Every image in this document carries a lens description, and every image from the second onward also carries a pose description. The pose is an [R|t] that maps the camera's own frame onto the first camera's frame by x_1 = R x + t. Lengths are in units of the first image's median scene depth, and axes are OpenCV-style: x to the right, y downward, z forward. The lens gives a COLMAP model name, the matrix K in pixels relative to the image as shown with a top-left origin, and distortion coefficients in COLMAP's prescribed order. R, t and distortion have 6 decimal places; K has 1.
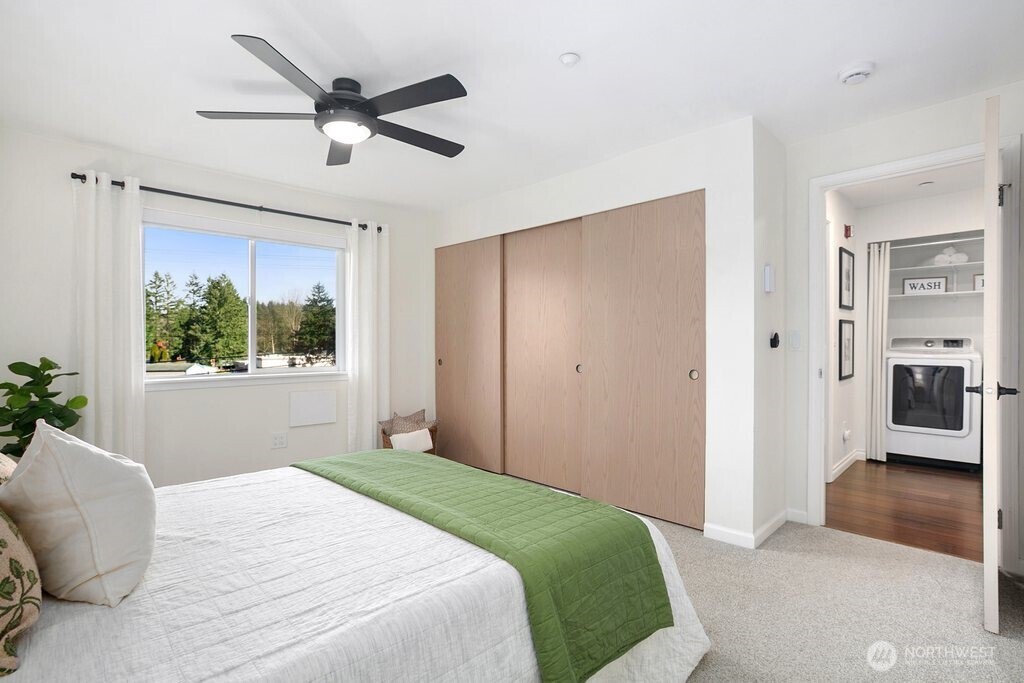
lens RADIAL K [[480.9, 0, 512.0], [0, 480.9, 341.5], [0, 0, 1]] dist [-0.081415, 0.049683]
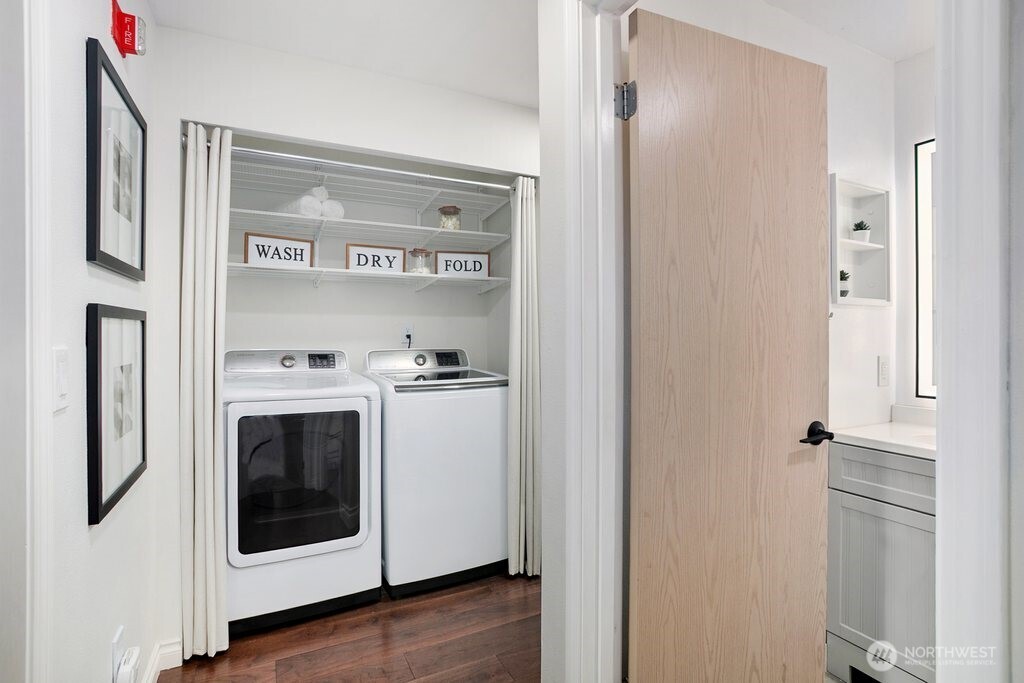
lens RADIAL K [[480.9, 0, 512.0], [0, 480.9, 341.5], [0, 0, 1]] dist [-0.081415, 0.049683]
pose [[0.272499, -0.011517, 0.962087, 0.461182], [-0.001011, 0.999924, 0.012257, -0.026139], [-0.962156, -0.004313, 0.272466, 0.626153]]
